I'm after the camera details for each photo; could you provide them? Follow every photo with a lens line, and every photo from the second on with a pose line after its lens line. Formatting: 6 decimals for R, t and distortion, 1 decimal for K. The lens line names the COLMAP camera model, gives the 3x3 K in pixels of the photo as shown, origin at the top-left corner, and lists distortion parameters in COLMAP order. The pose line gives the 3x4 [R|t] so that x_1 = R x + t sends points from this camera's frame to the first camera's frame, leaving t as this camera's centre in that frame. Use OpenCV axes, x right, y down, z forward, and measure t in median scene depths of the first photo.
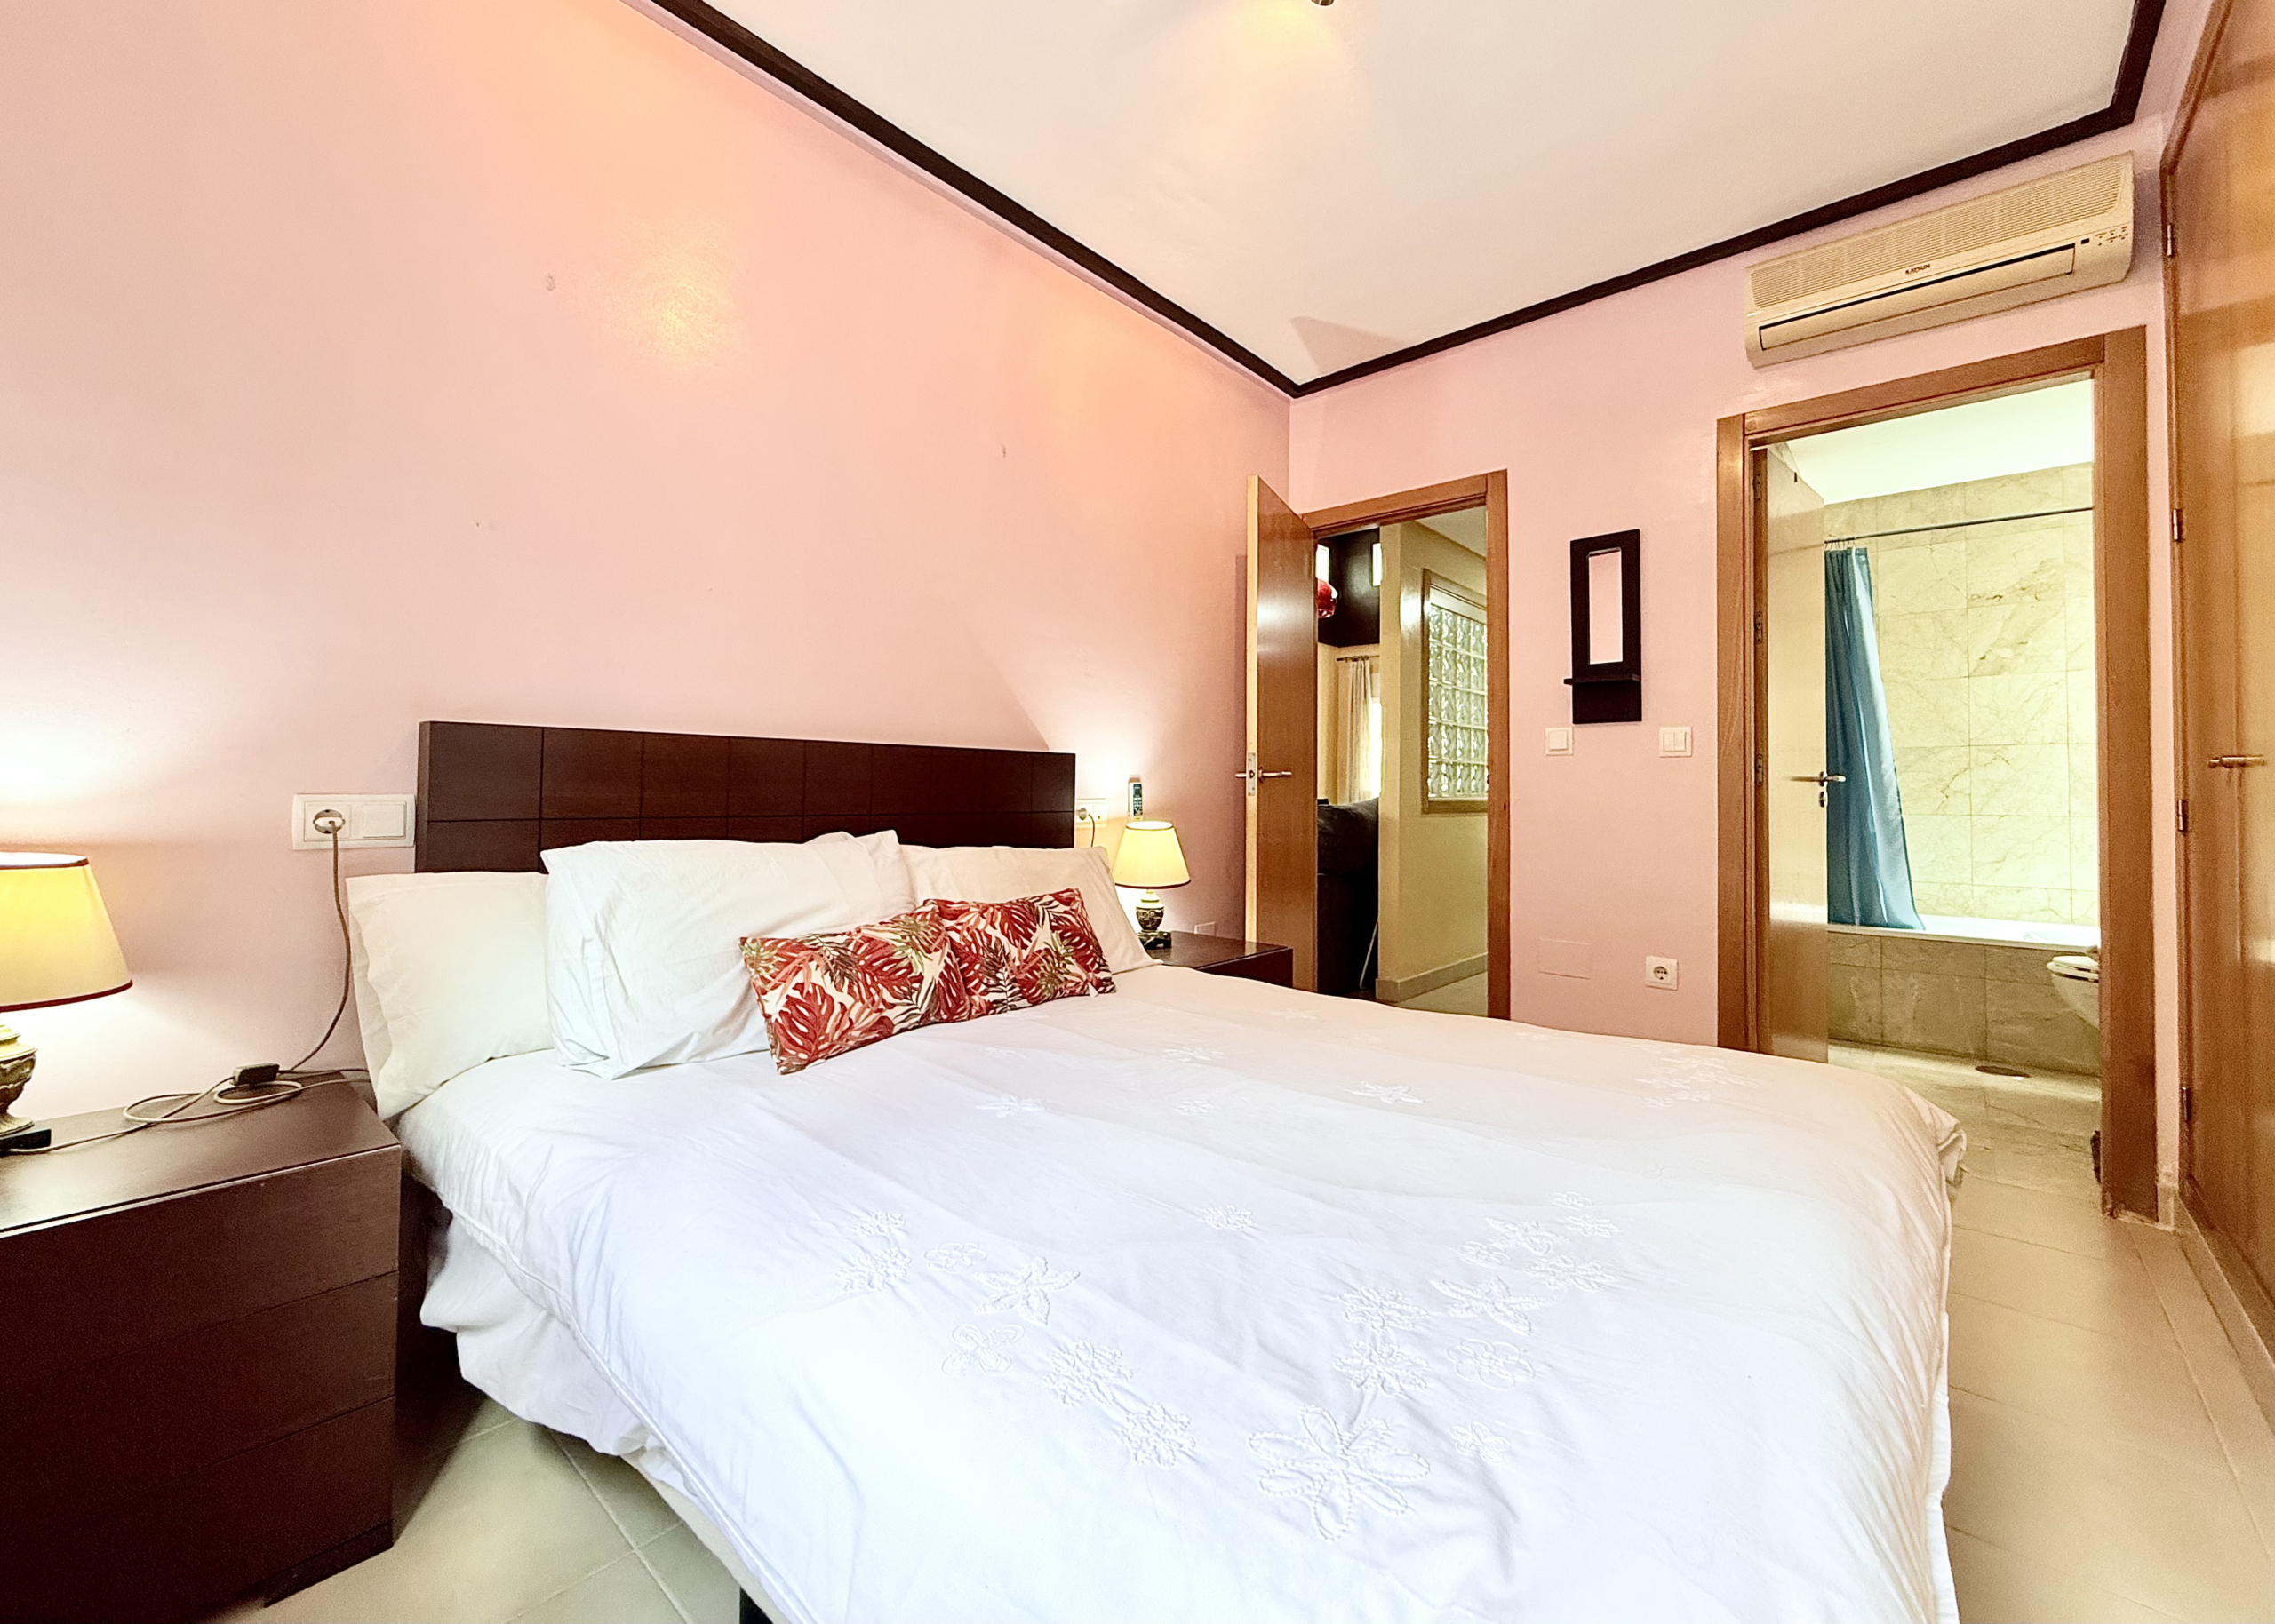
lens RADIAL K [[912.3, 0, 1144.9], [0, 912.3, 772.6], [0, 0, 1]] dist [0.001751, 0.000119]
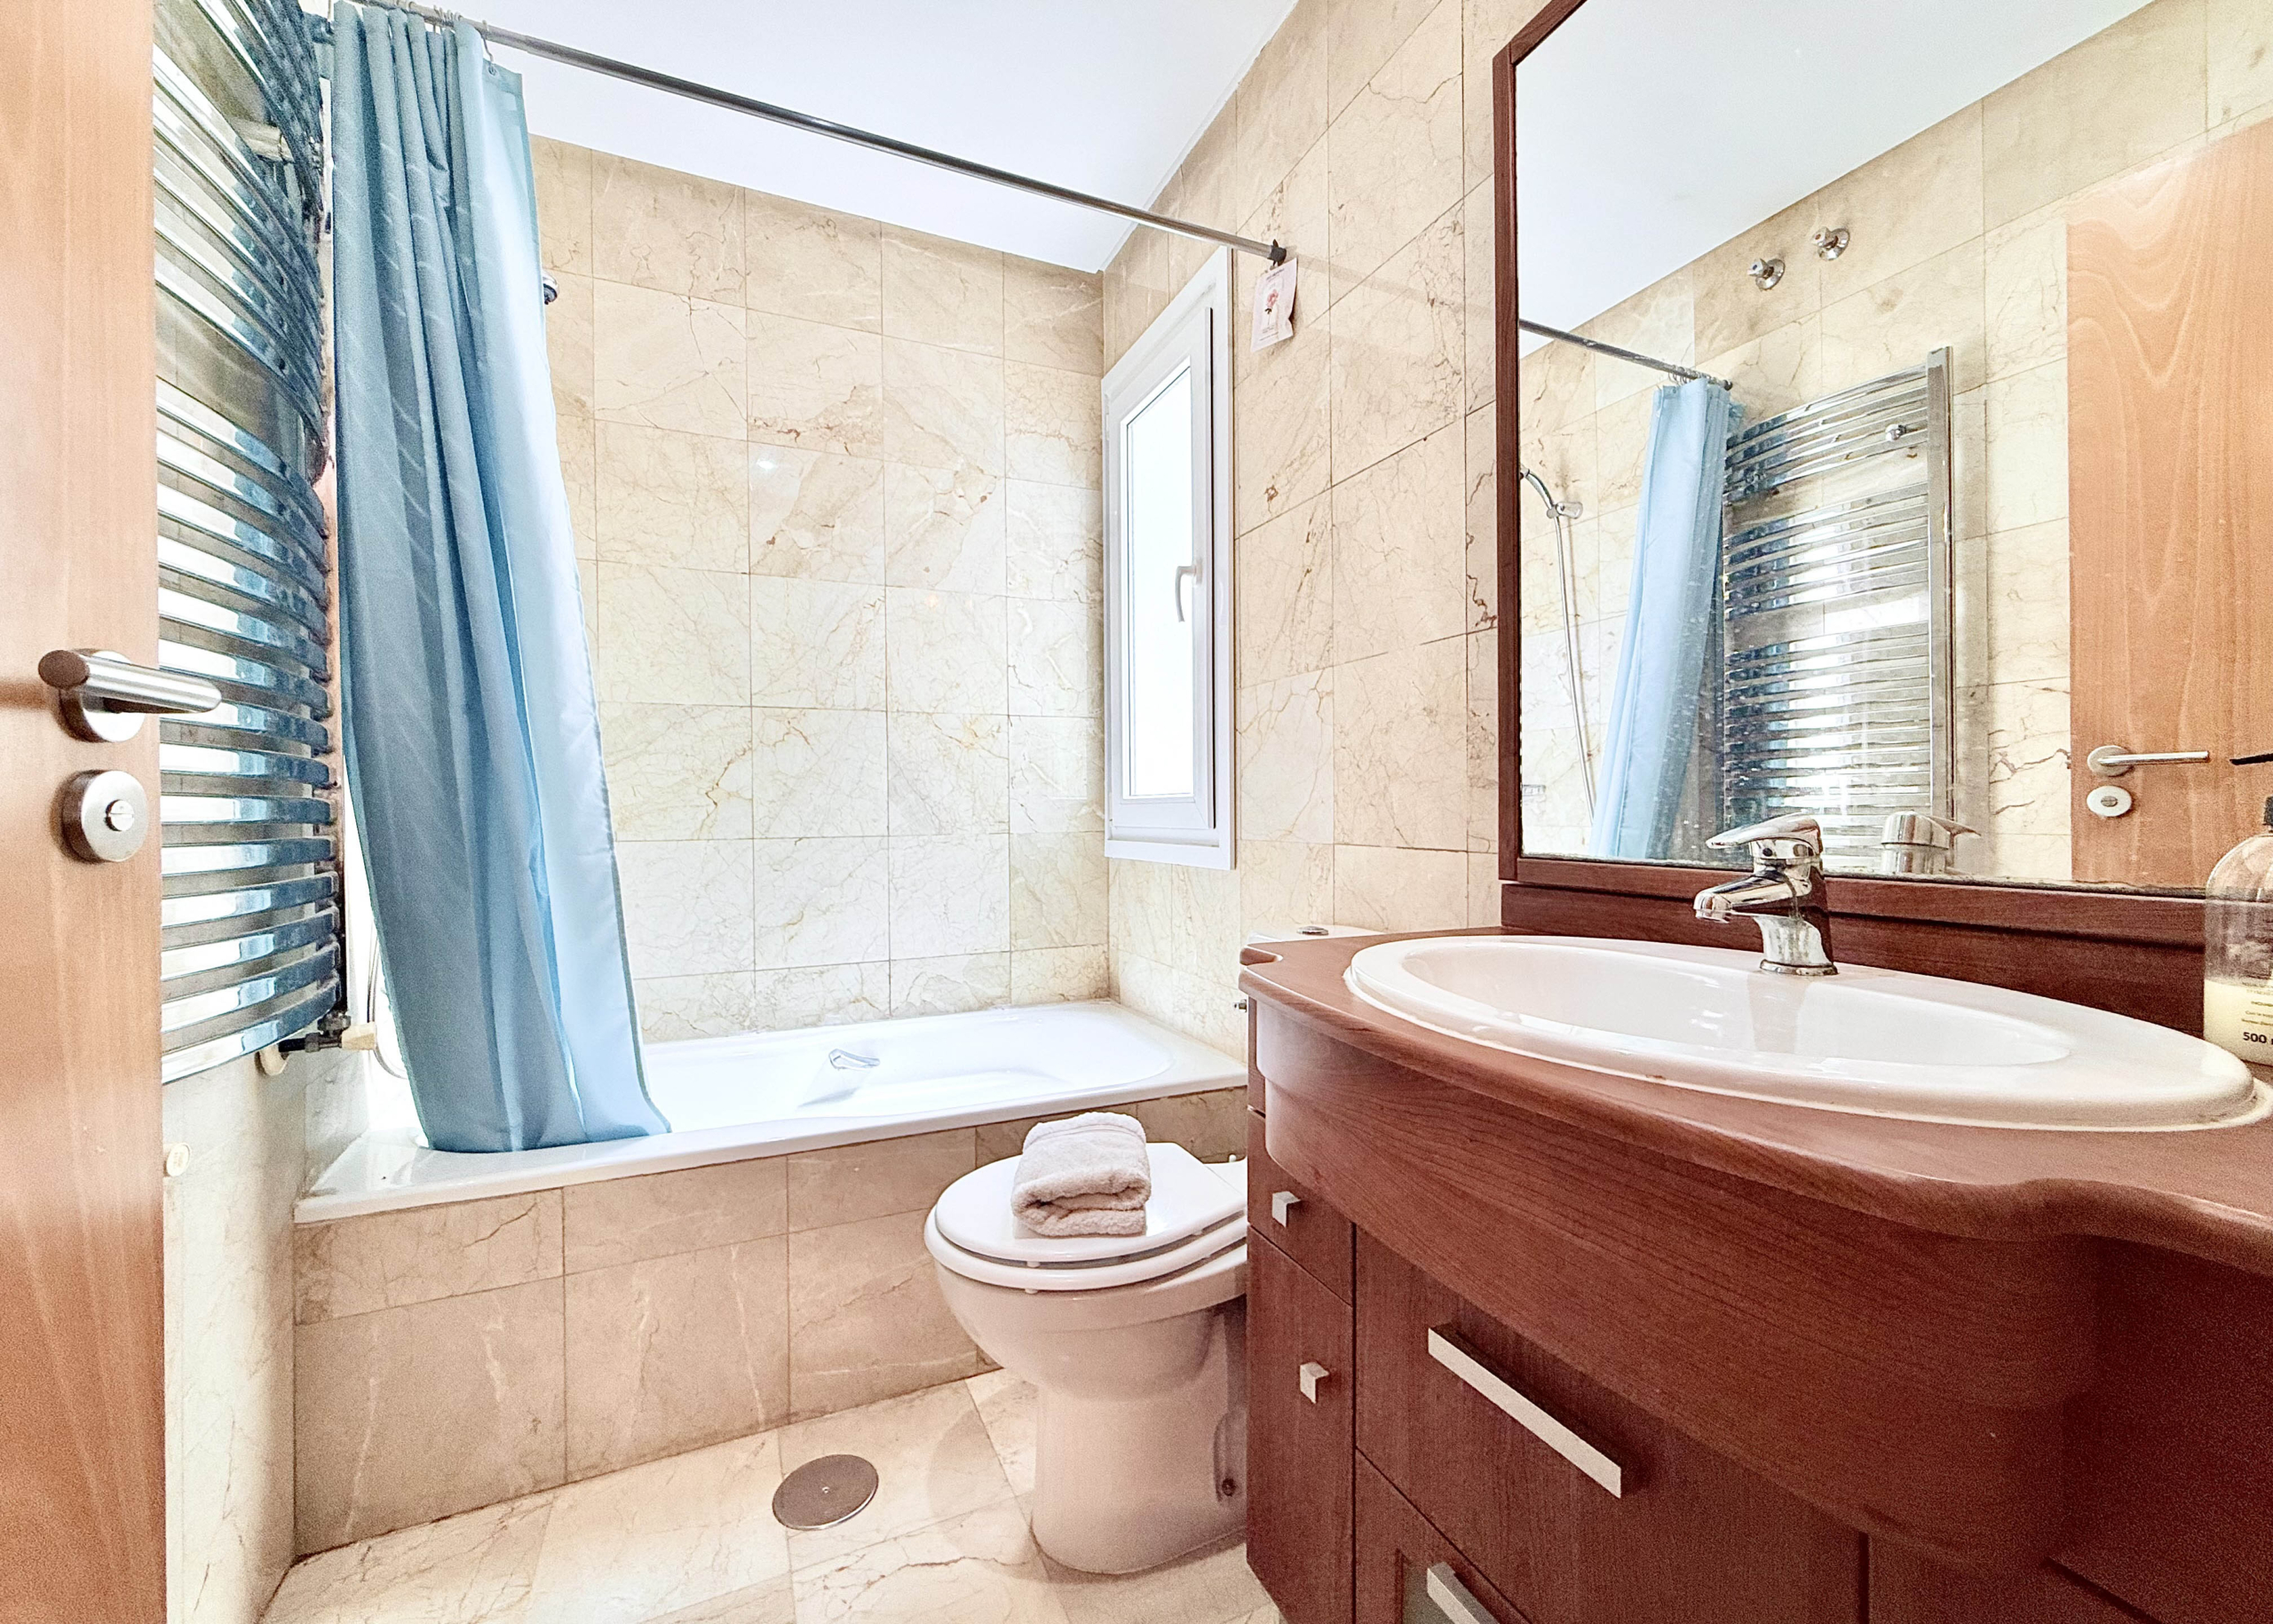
lens RADIAL K [[911.6, 0, 1133.9], [0, 911.6, 815.6], [0, 0, 1]] dist [0.001751, 0.000119]
pose [[0.409832, -0.016452, 0.912012, 0.527081], [-0.011450, 0.999666, 0.023179, 0.018768], [-0.912089, -0.019942, 0.409507, 0.598341]]
